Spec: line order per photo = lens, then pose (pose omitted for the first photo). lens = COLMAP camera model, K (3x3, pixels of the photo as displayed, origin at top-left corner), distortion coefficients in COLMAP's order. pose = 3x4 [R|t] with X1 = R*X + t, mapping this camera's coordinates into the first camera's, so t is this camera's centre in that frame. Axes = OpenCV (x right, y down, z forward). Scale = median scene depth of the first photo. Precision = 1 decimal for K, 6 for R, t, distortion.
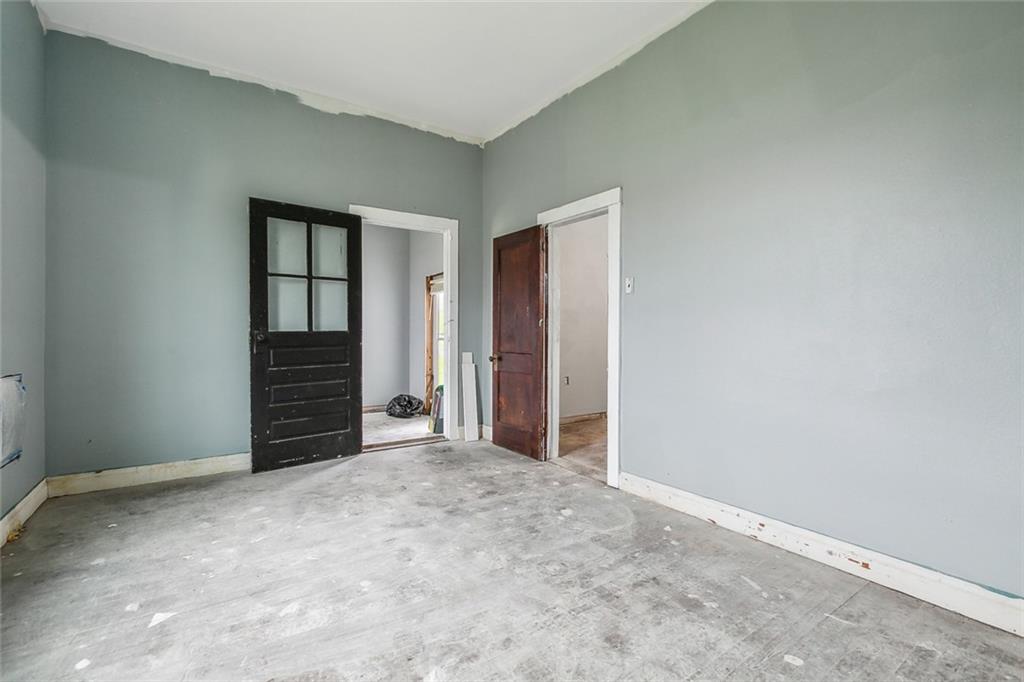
lens RADIAL K [[465.7, 0, 512.0], [0, 465.7, 337.7], [0, 0, 1]] dist [0.004761, 0.000519]
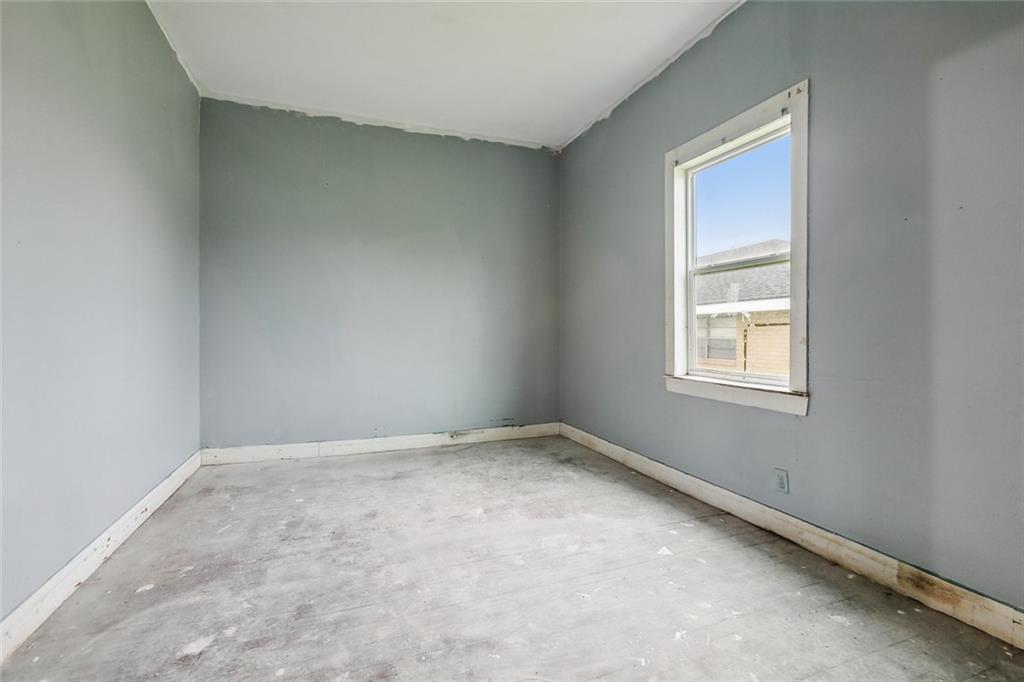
lens RADIAL K [[465.7, 0, 512.4], [0, 465.7, 336.7], [0, 0, 1]] dist [0.004761, 0.000519]
pose [[-0.971405, -0.013184, 0.237060, -0.512028], [-0.009022, 0.999786, 0.018631, -0.026788], [-0.237255, 0.015960, -0.971316, 1.917599]]
